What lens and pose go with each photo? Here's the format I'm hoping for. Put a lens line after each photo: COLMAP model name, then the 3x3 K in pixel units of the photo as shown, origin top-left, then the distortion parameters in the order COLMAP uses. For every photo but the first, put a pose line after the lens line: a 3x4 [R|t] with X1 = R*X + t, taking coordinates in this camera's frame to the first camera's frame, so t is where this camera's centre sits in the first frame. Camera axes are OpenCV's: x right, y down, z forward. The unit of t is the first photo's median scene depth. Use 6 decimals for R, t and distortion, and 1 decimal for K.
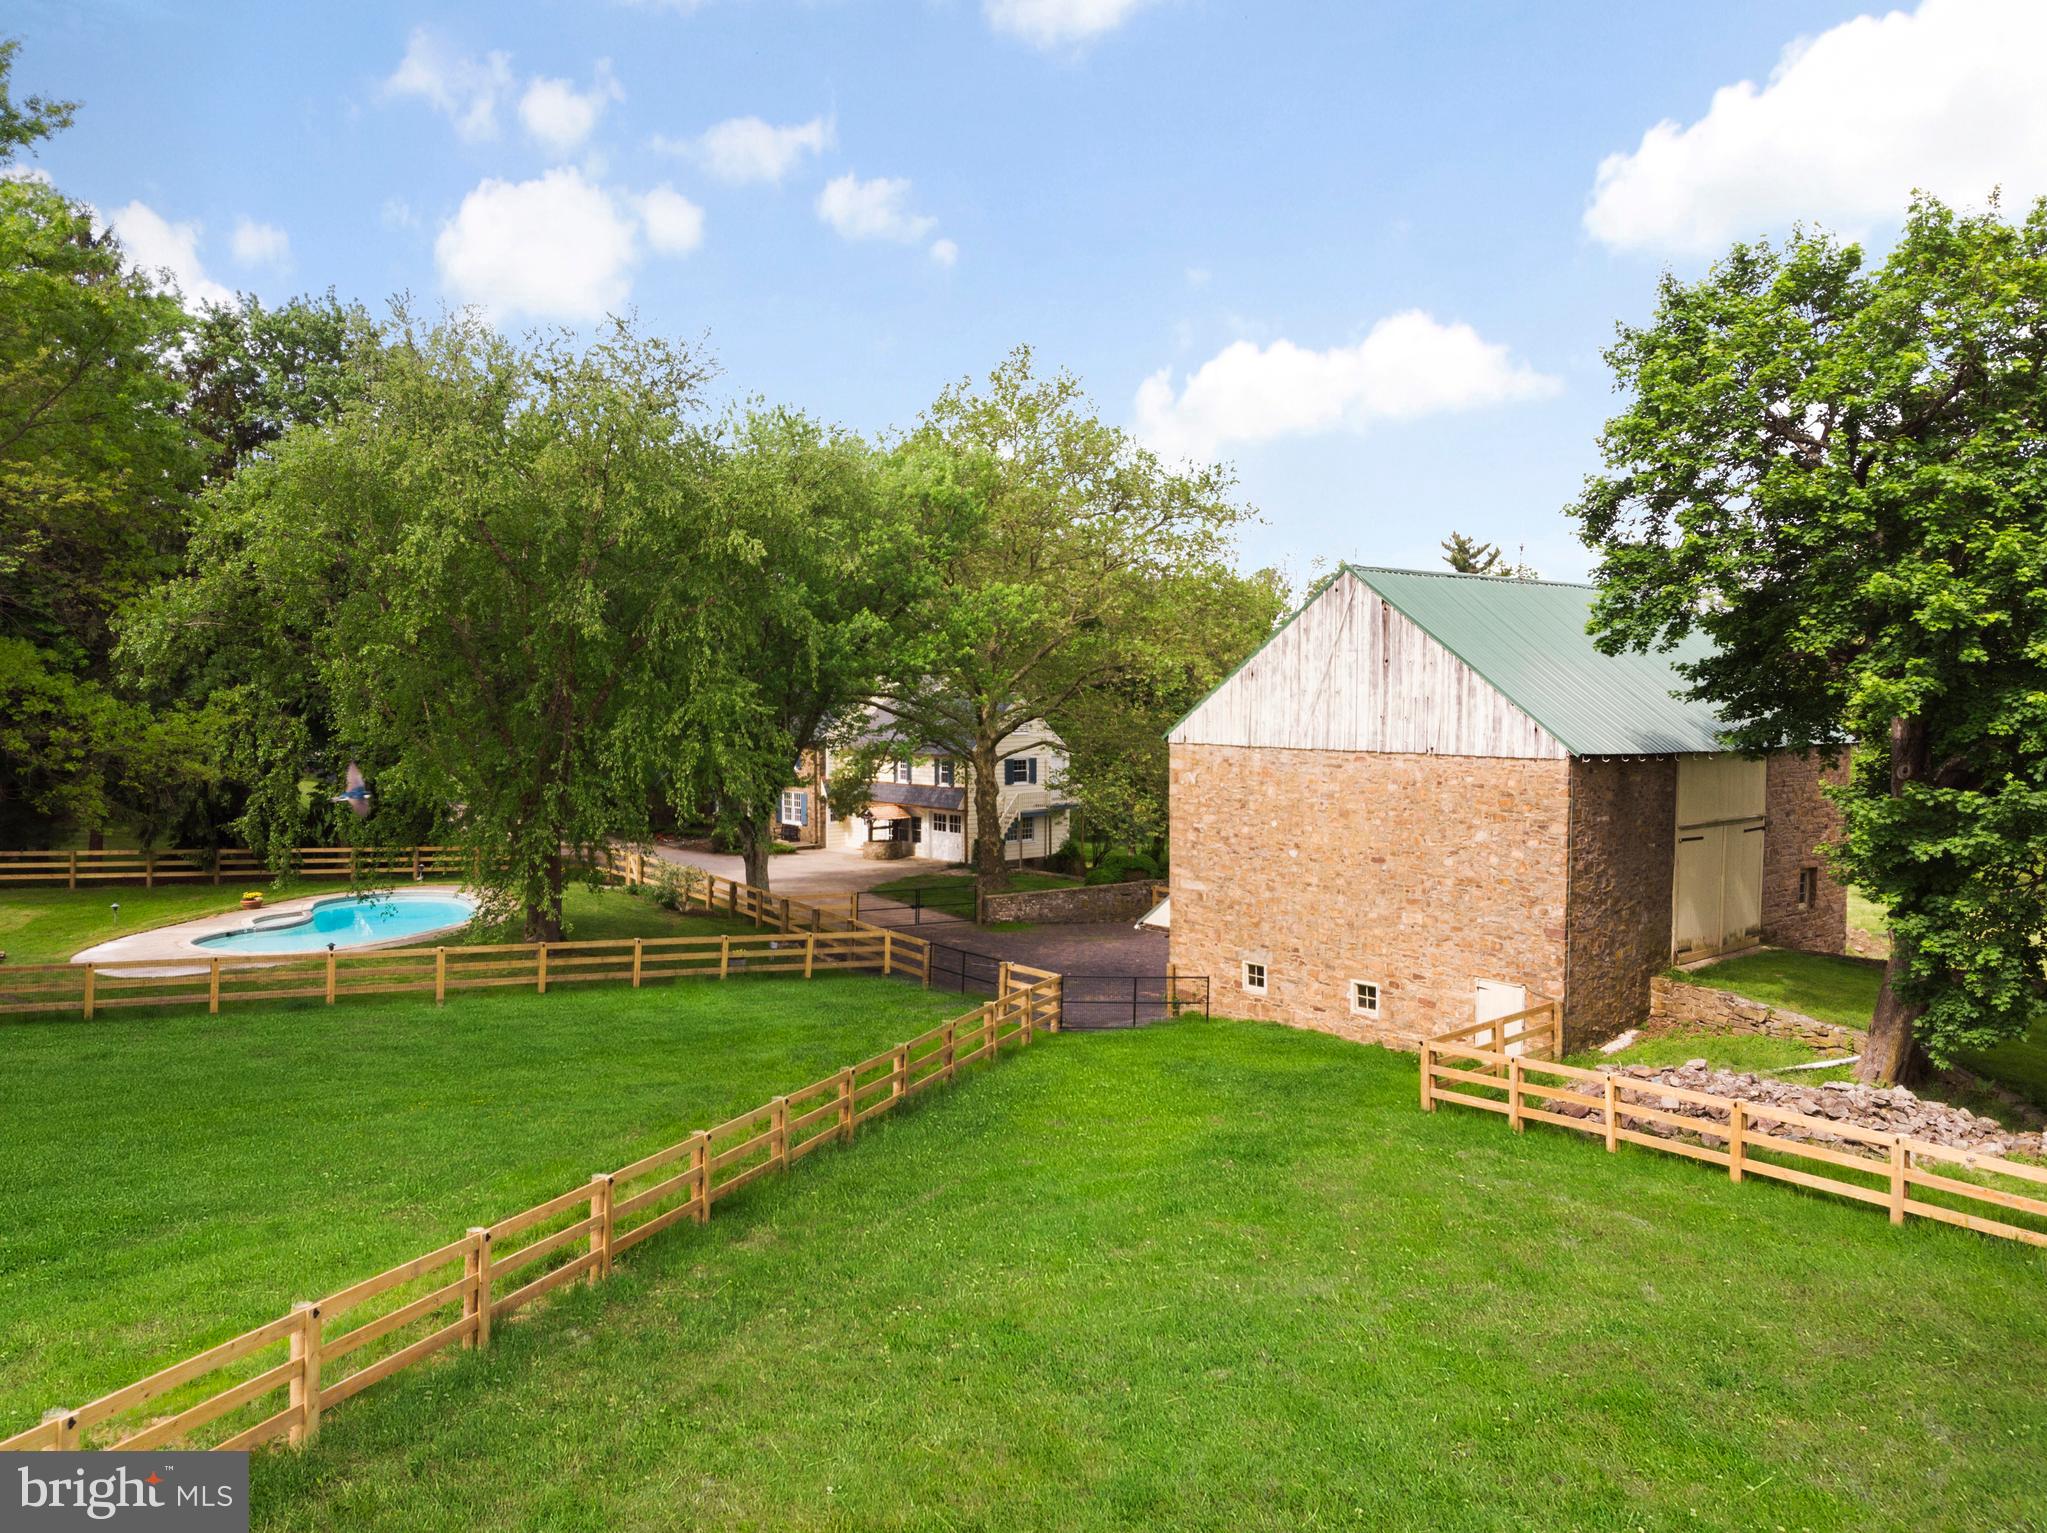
lens RADIAL K [[1530.5, 0, 1030.3], [0, 1530.5, 776.2], [0, 0, 1]] dist [0.002248, 0.001205]
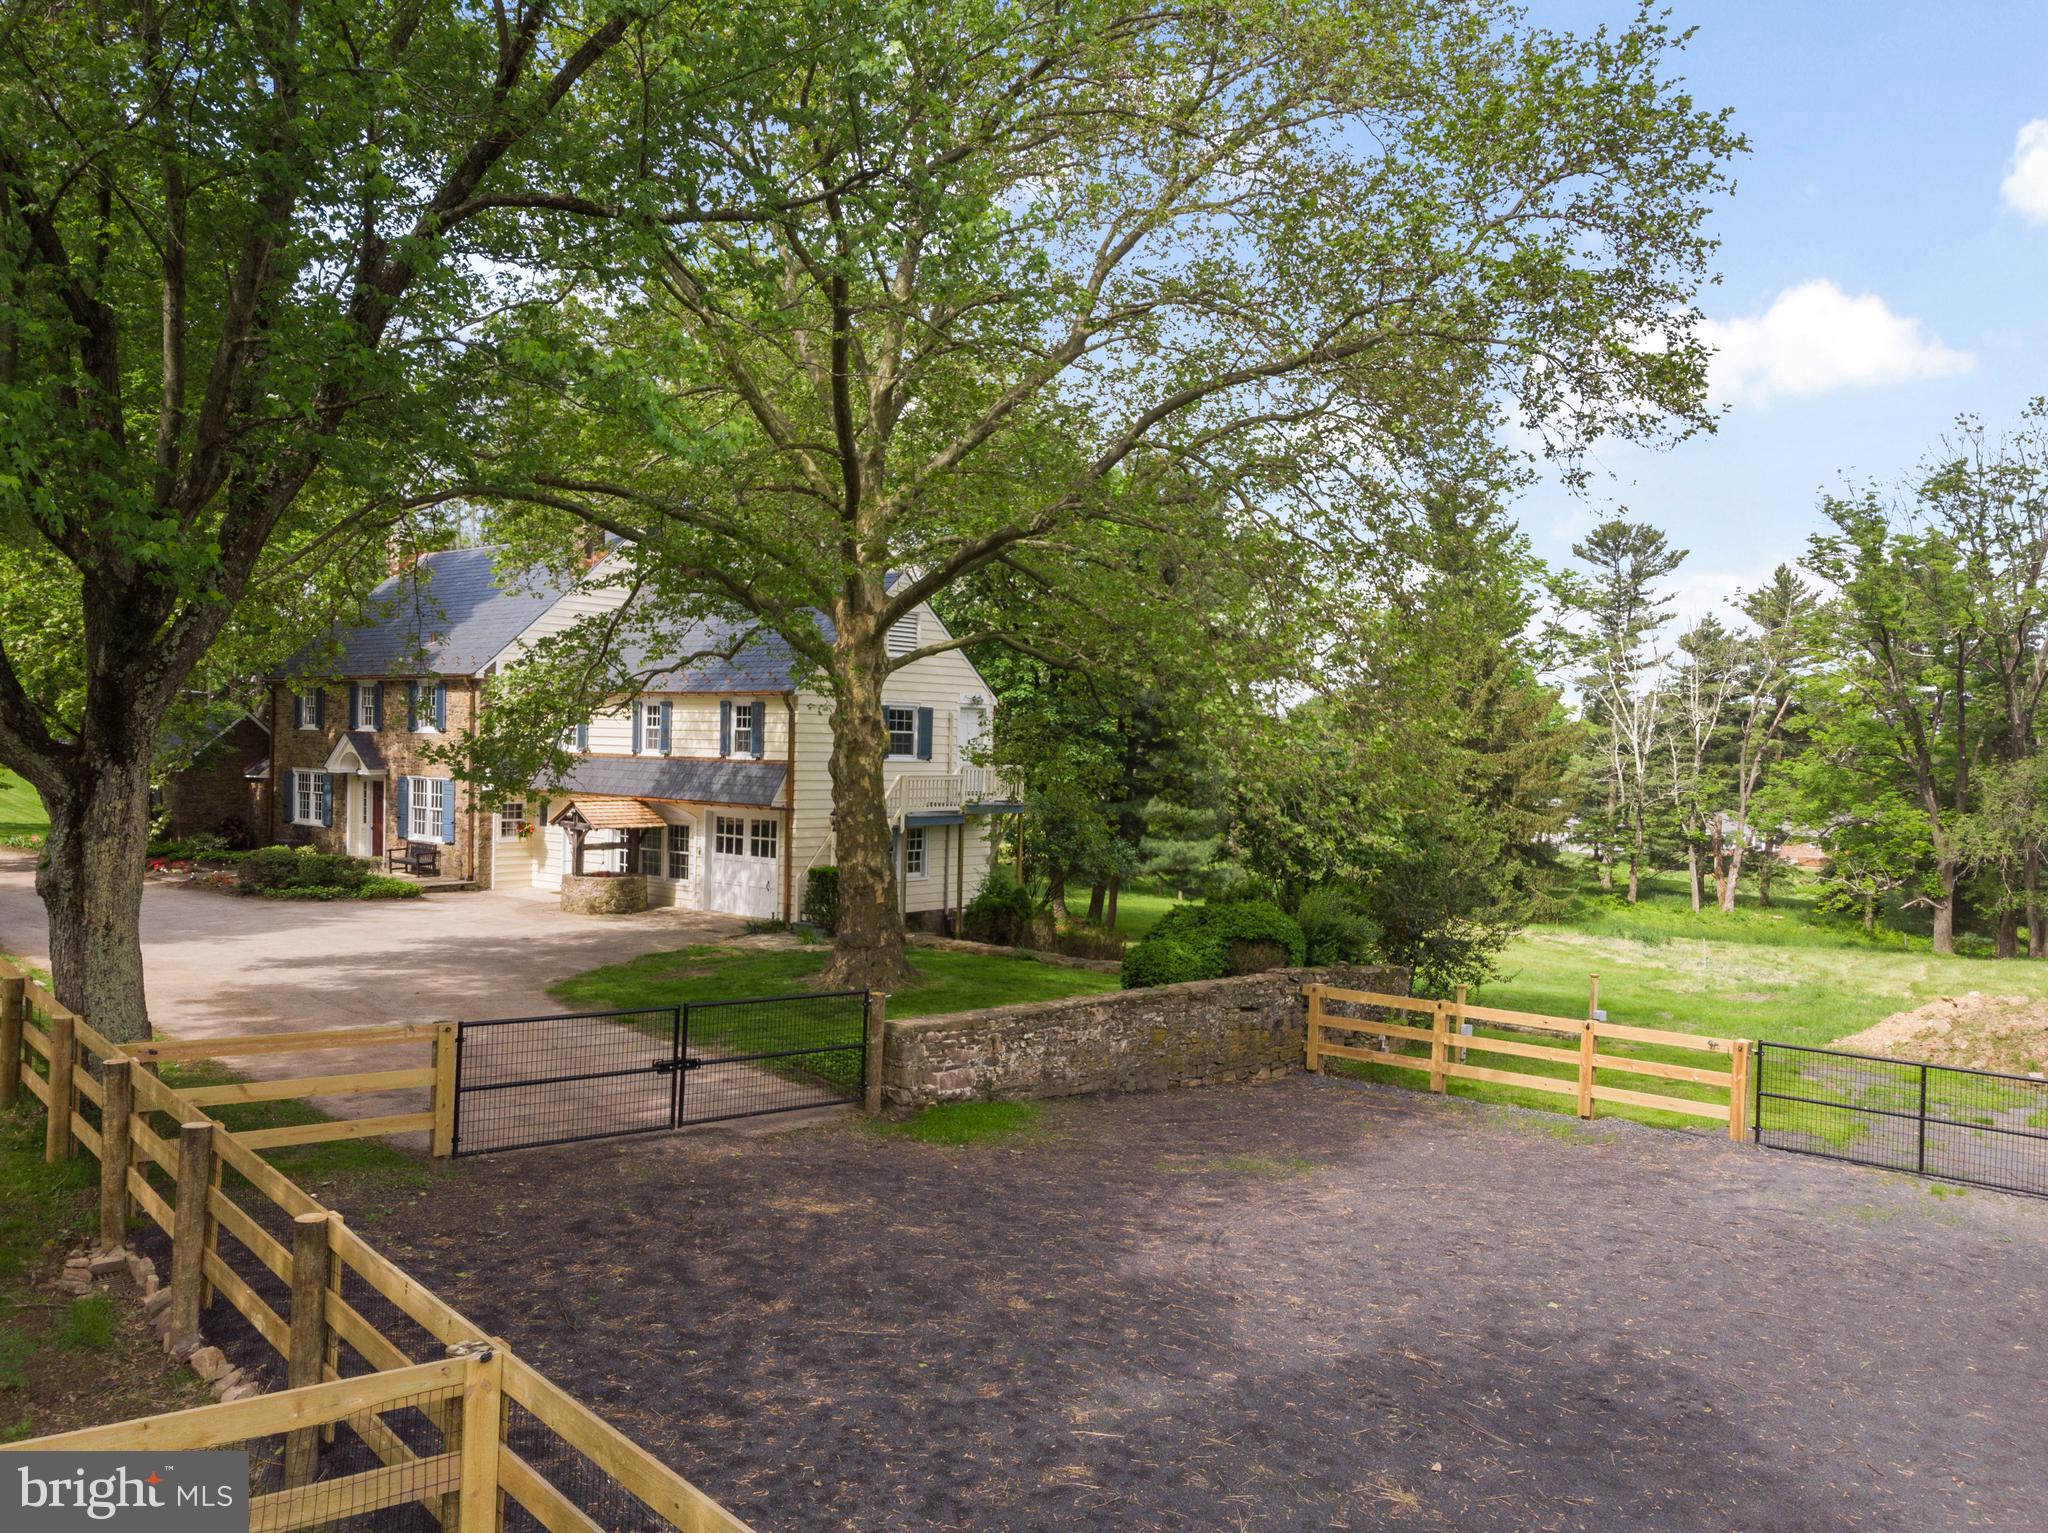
lens RADIAL K [[1531.2, 0, 1030.8], [0, 1531.2, 776.2], [0, 0, 1]] dist [0.002248, 0.001205]
pose [[0.988125, 0.023062, 0.151915, -0.039467], [-0.016876, 0.998980, -0.041880, 0.030148], [-0.152726, 0.038819, 0.987506, 0.518170]]
